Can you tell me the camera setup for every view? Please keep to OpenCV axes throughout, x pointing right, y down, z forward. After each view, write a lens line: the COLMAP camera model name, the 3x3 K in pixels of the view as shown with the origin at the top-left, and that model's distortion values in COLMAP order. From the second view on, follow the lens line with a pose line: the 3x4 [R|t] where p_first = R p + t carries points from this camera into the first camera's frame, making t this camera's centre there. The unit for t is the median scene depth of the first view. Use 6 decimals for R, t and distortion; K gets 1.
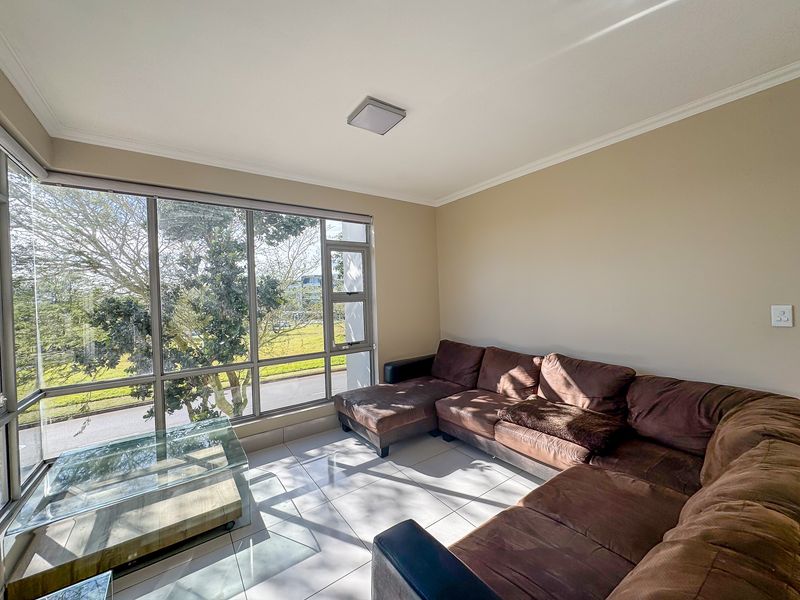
lens RADIAL K [[319.6, 0, 400.0], [0, 319.6, 300.1], [0, 0, 1]] dist [-0.000425, 0.000199]
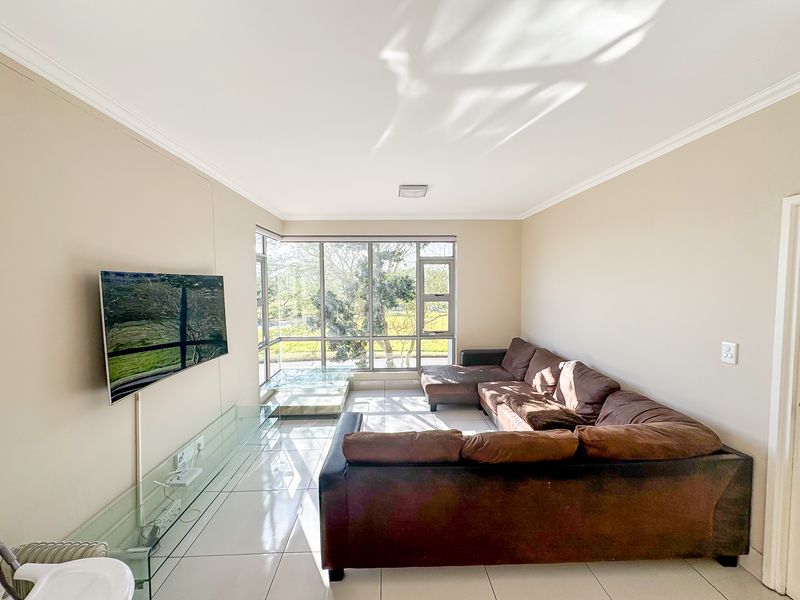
lens RADIAL K [[319.6, 0, 398.4], [0, 319.6, 300.8], [0, 0, 1]] dist [-0.000425, 0.000199]
pose [[0.829100, 0.055864, -0.556302, 0.552336], [-0.025006, 0.997705, 0.062921, -0.094381], [0.558541, -0.038257, 0.828594, -0.259146]]
